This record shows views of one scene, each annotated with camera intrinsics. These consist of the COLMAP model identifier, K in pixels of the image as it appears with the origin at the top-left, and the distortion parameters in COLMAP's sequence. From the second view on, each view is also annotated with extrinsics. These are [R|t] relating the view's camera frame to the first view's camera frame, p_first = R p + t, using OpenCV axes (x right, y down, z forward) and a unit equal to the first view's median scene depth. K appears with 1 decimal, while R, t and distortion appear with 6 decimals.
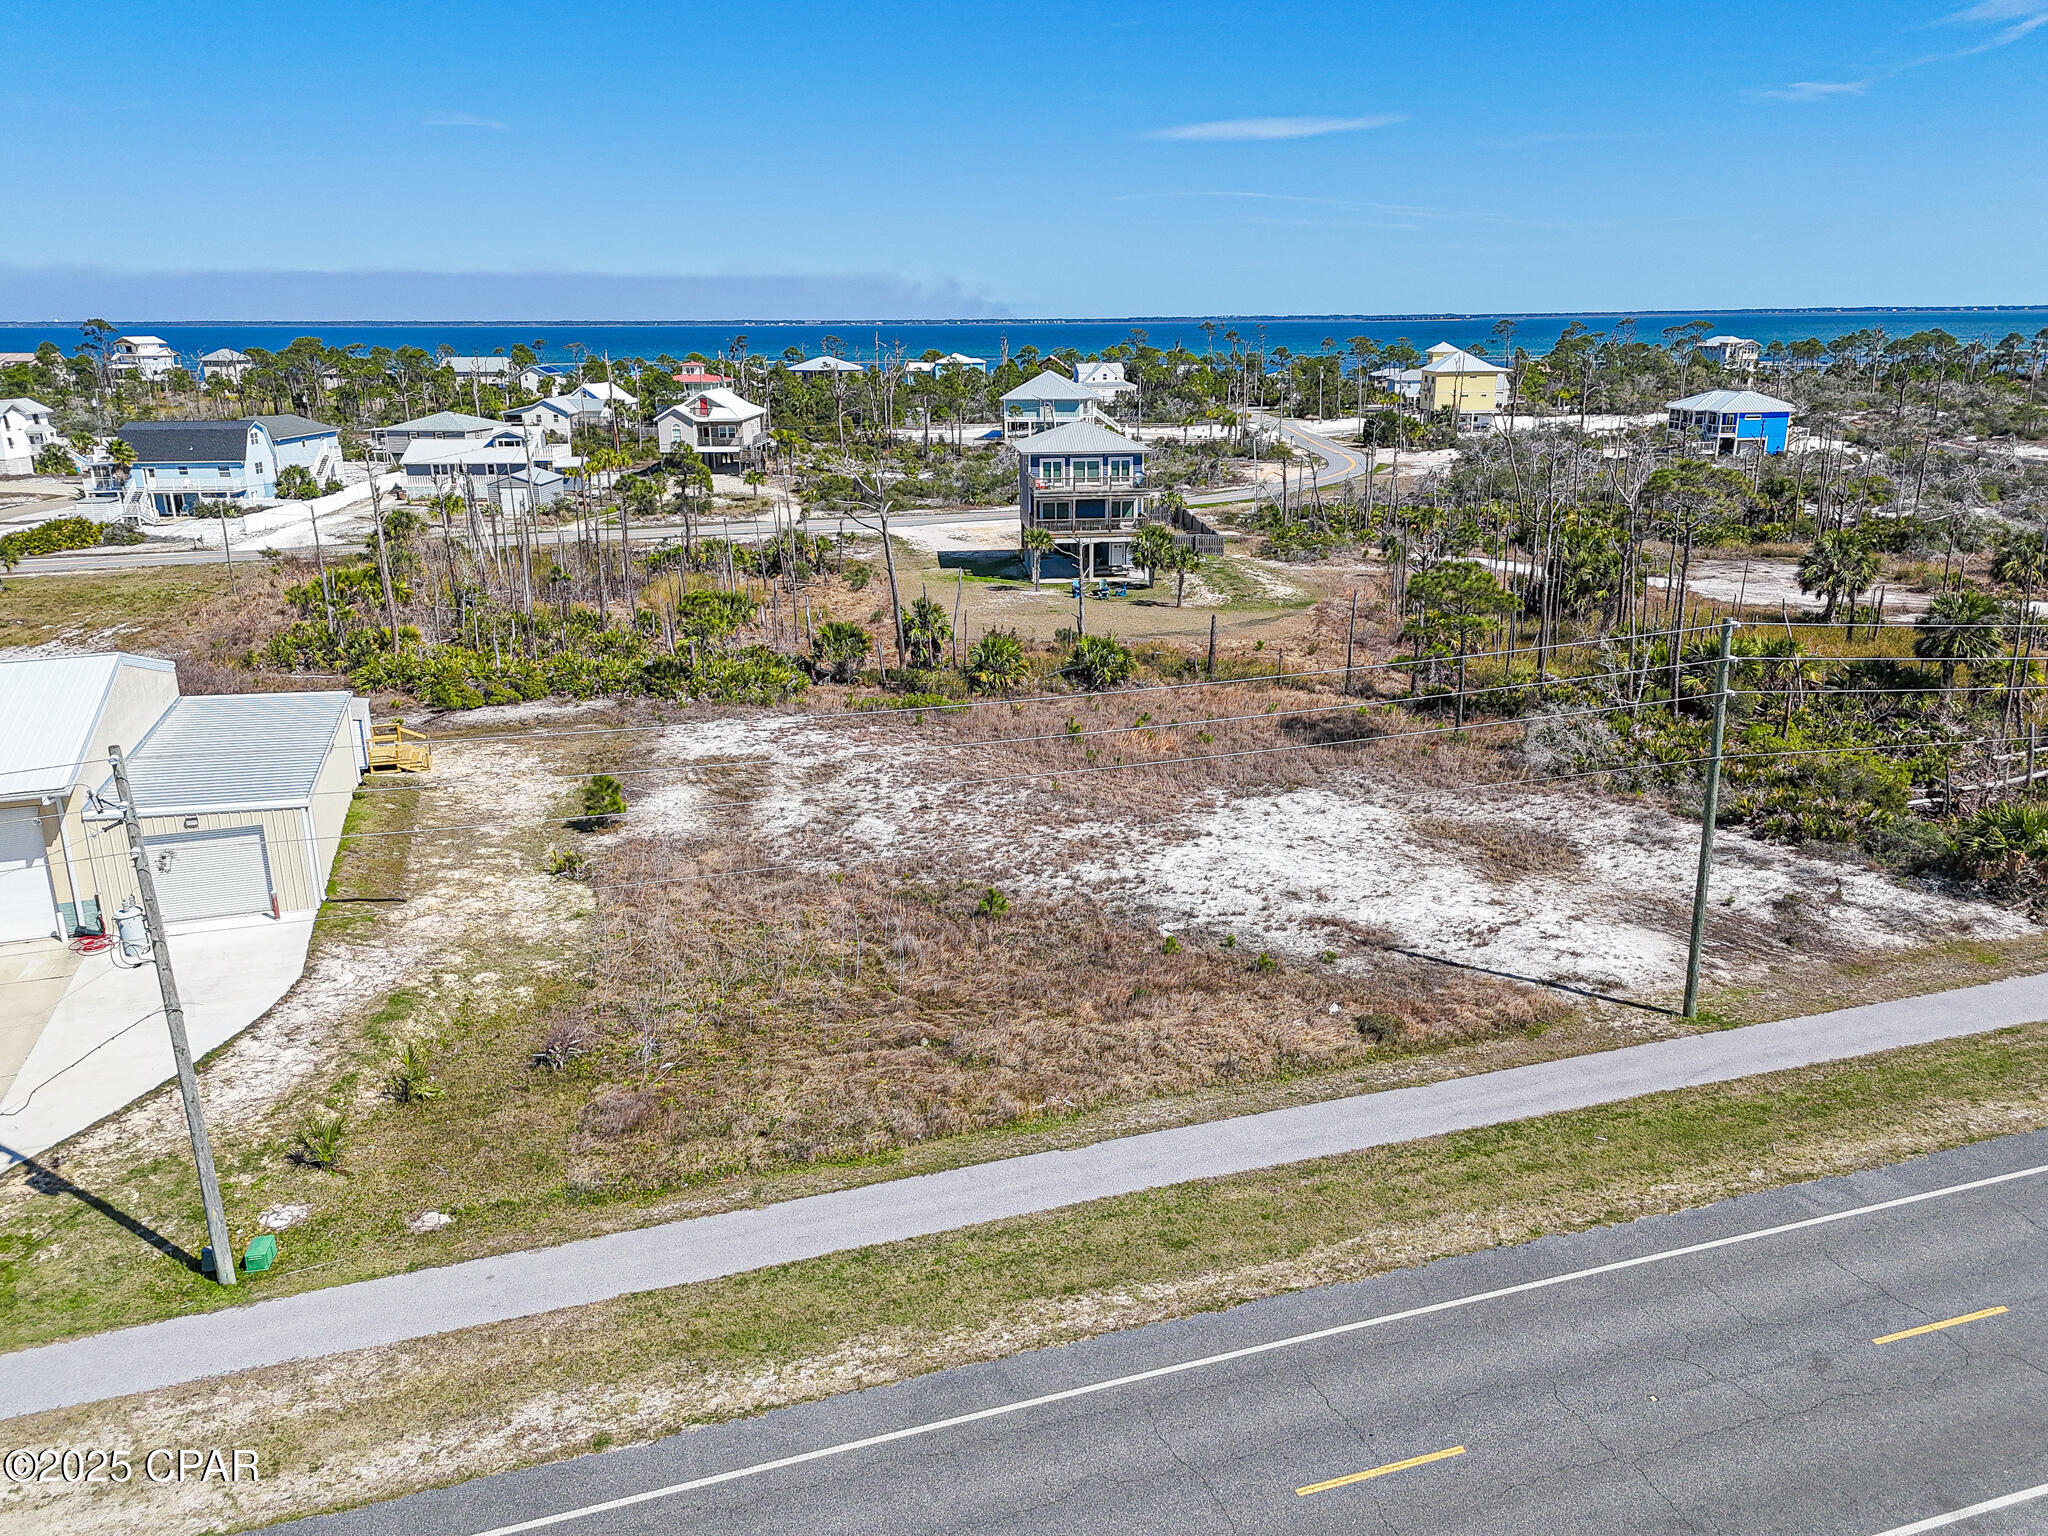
lens RADIAL K [[1497.5, 0, 1025.6], [0, 1497.5, 777.4], [0, 0, 1]] dist [0.076618, -0.072373]
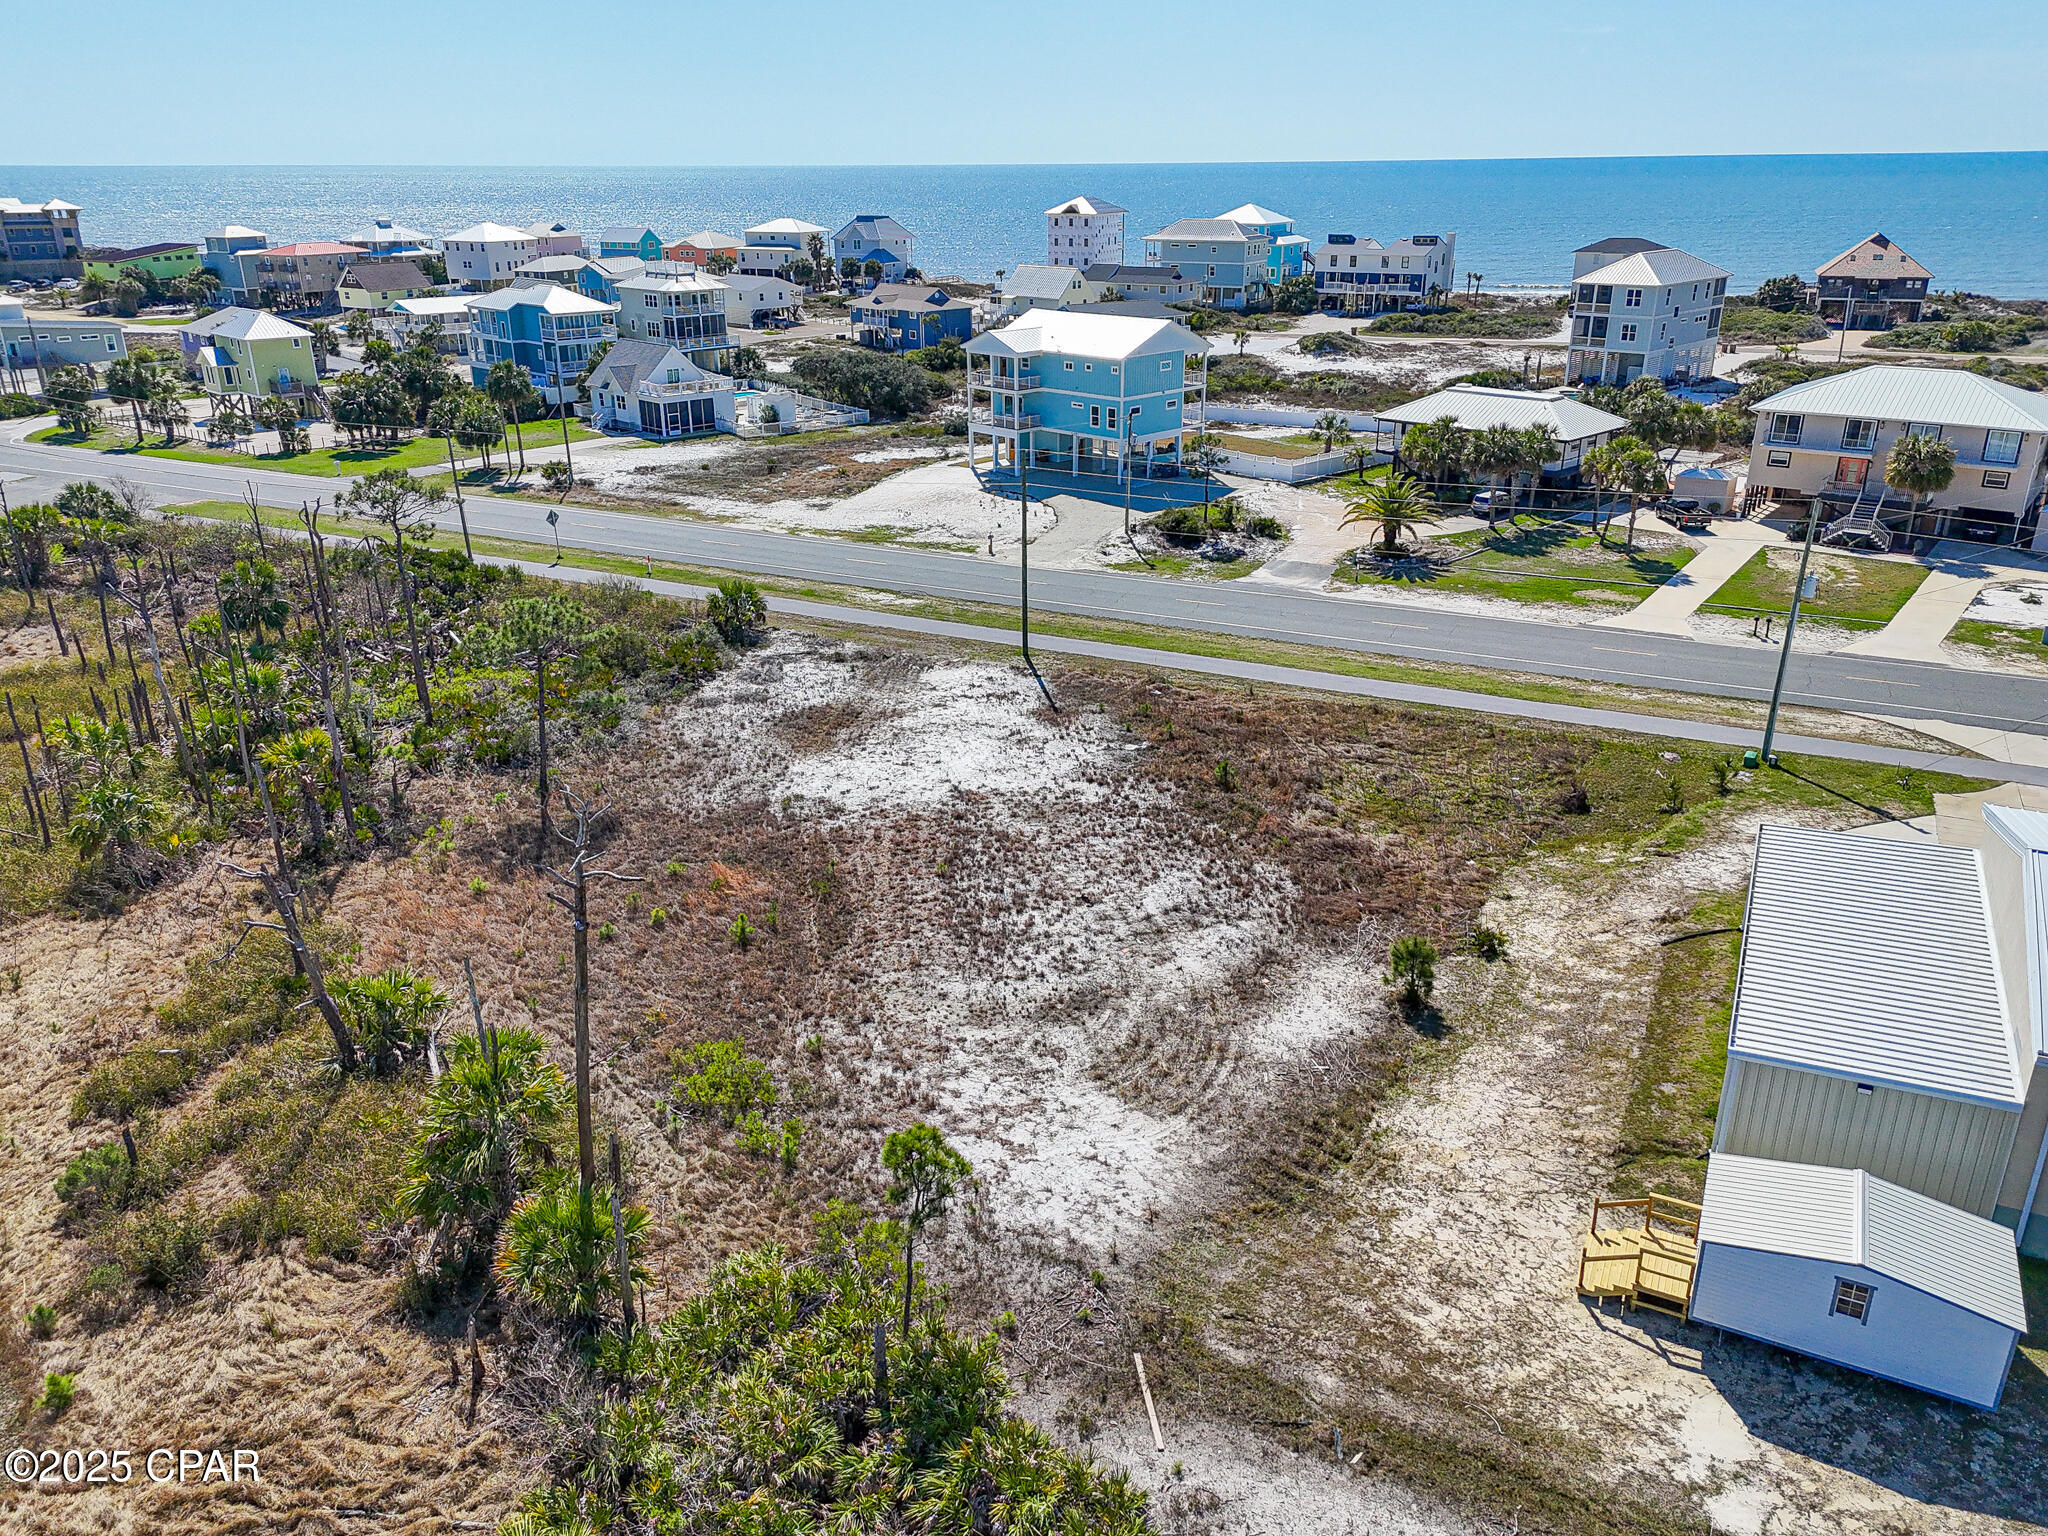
lens RADIAL K [[1497.5, 0, 1028.6], [0, 1497.5, 783.9], [0, 0, 1]] dist [0.076618, -0.072373]
pose [[-0.707868, -0.257163, 0.657868, -0.800924], [0.216231, 0.807761, 0.548422, -0.695184], [-0.672433, 0.530462, -0.516182, 1.874208]]
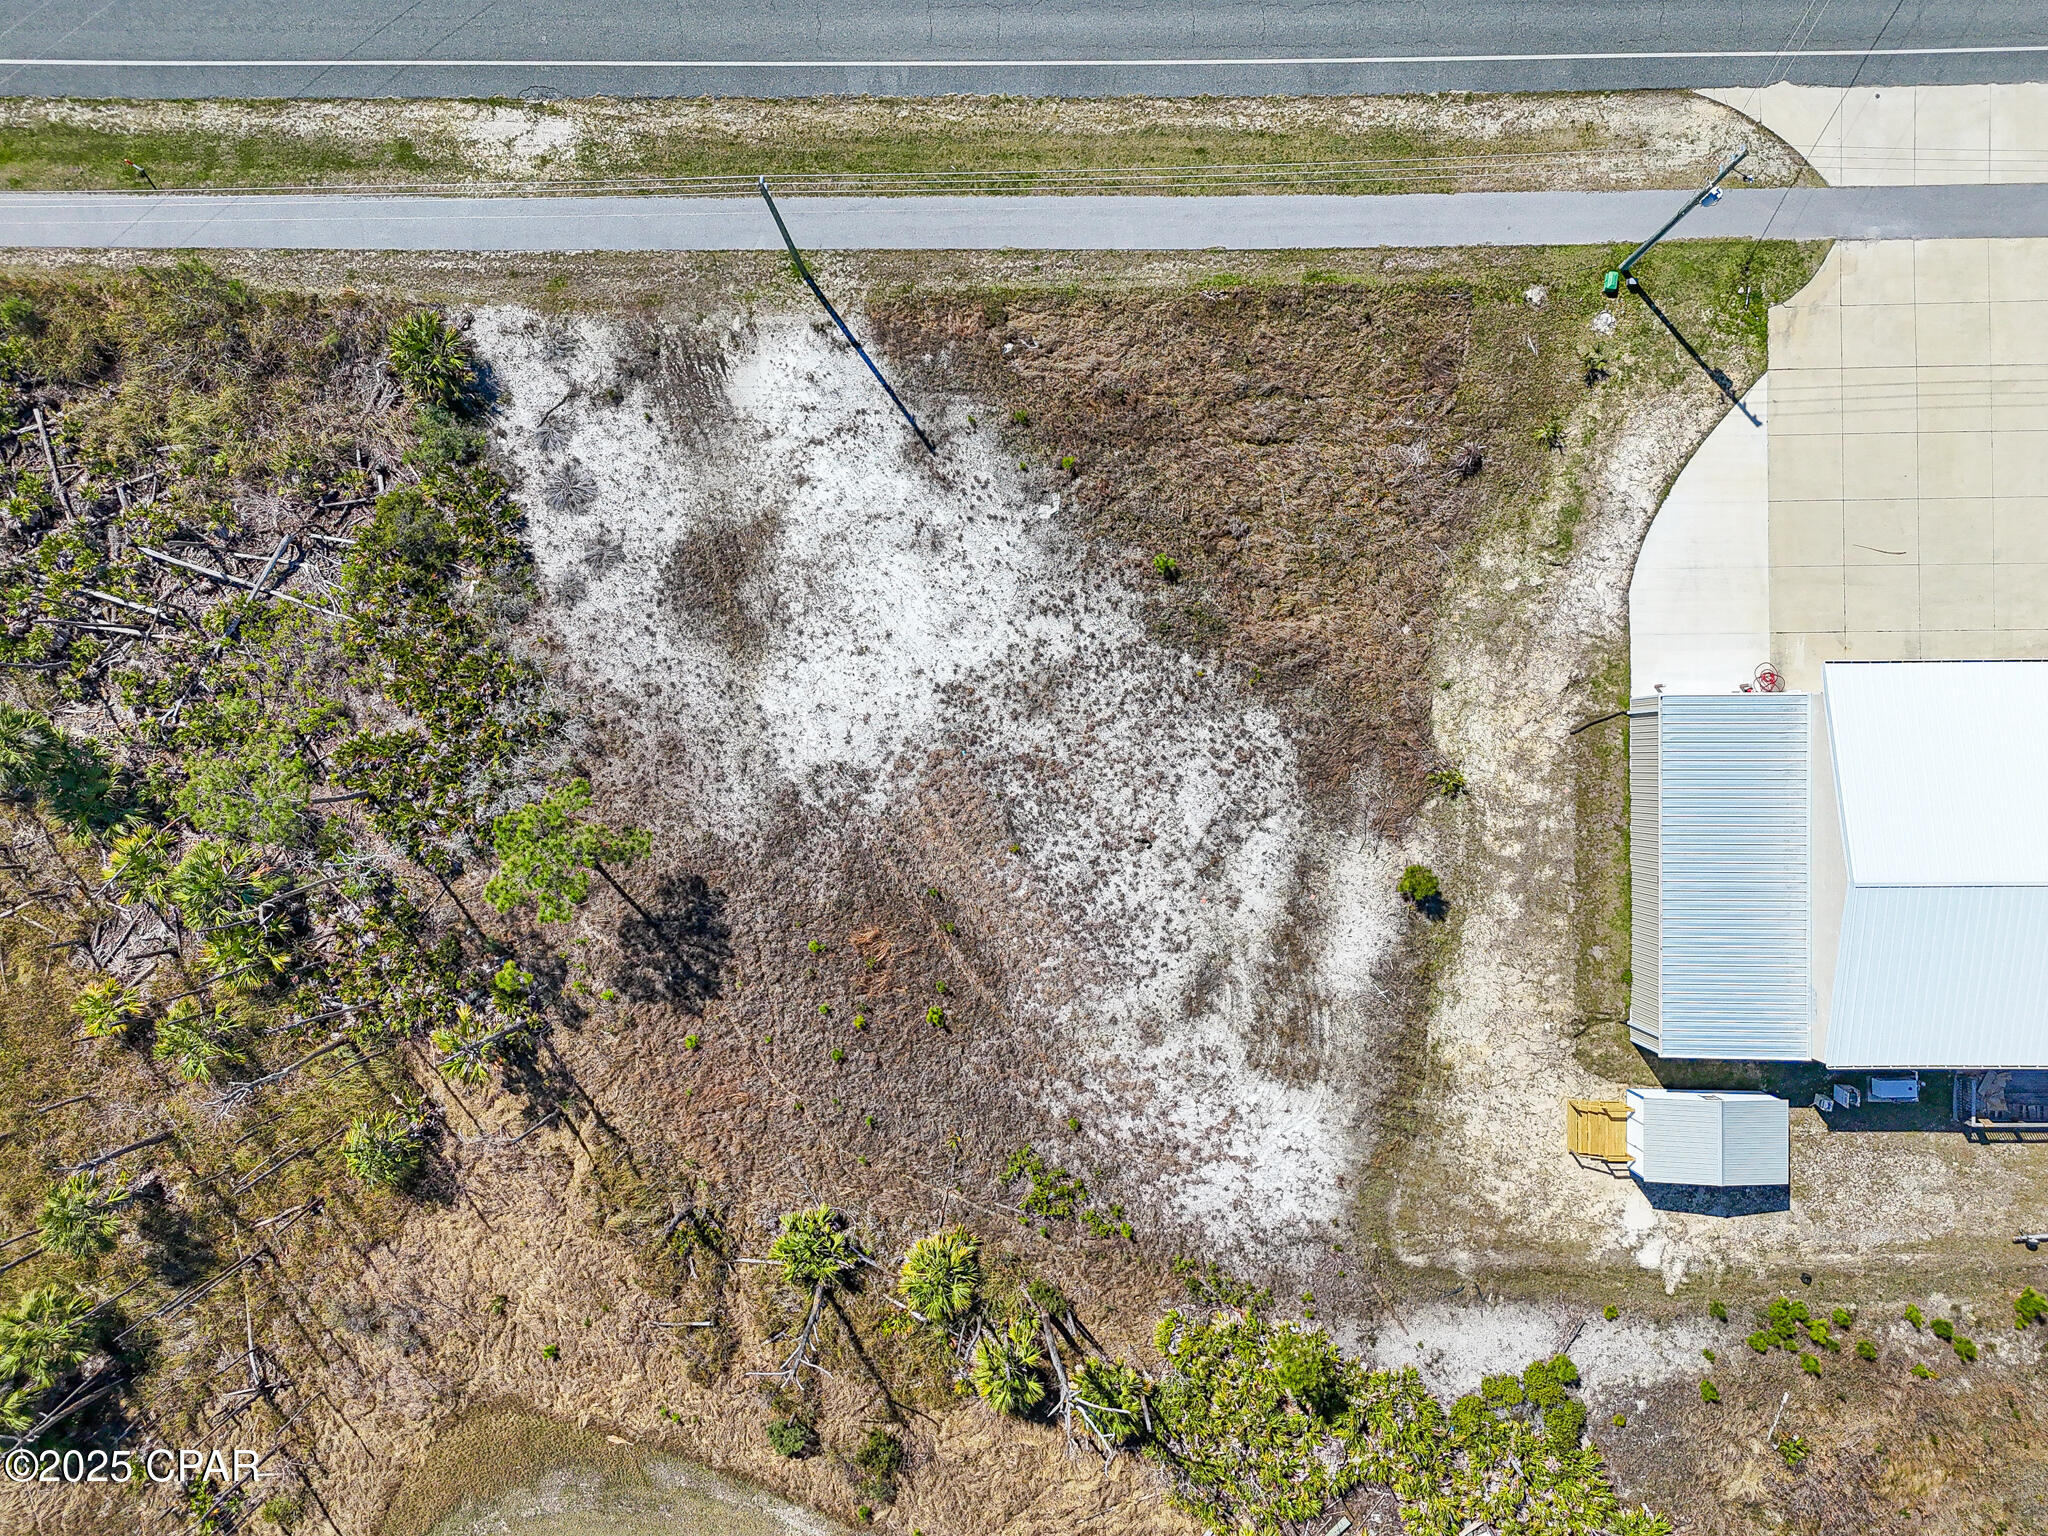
lens RADIAL K [[1497.5, 0, 1019.8], [0, 1497.5, 773.1], [0, 0, 1]] dist [0.076618, -0.072373]
pose [[-0.948811, -0.315371, 0.017281, 0.020684], [0.108971, -0.275511, 0.955102, -1.351223], [-0.296450, 0.908094, 0.295774, 0.837692]]
